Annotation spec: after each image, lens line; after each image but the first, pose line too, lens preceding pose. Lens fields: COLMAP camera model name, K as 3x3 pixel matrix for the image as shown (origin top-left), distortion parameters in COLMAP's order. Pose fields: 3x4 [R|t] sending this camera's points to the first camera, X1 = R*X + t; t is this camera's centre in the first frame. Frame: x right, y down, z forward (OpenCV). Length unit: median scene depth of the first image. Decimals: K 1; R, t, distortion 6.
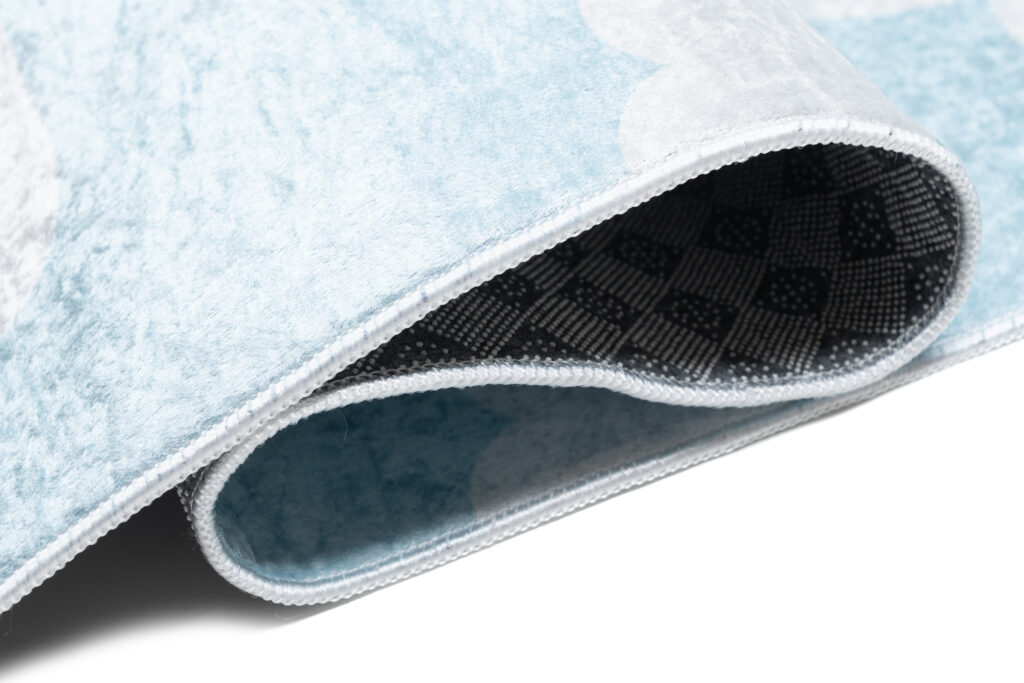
lens RADIAL K [[2009.7, 0, 512.8], [0, 2009.7, 341.9], [0, 0, 1]] dist [-0.019177, 0.000000]
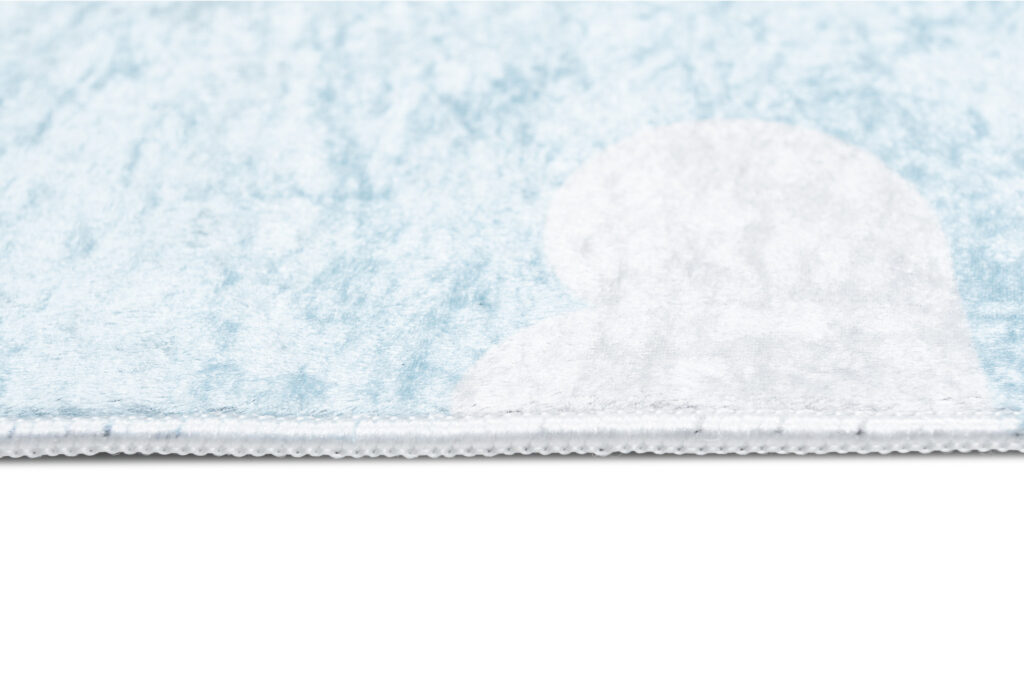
lens RADIAL K [[2009.7, 0, 511.2], [0, 2009.7, 340.4], [0, 0, 1]] dist [-0.019177, 0.000000]
pose [[0.711638, 0.700657, -0.051489, 0.074183], [-0.675672, 0.662498, -0.323362, 0.091143], [-0.192454, 0.264906, 0.944874, 0.247468]]
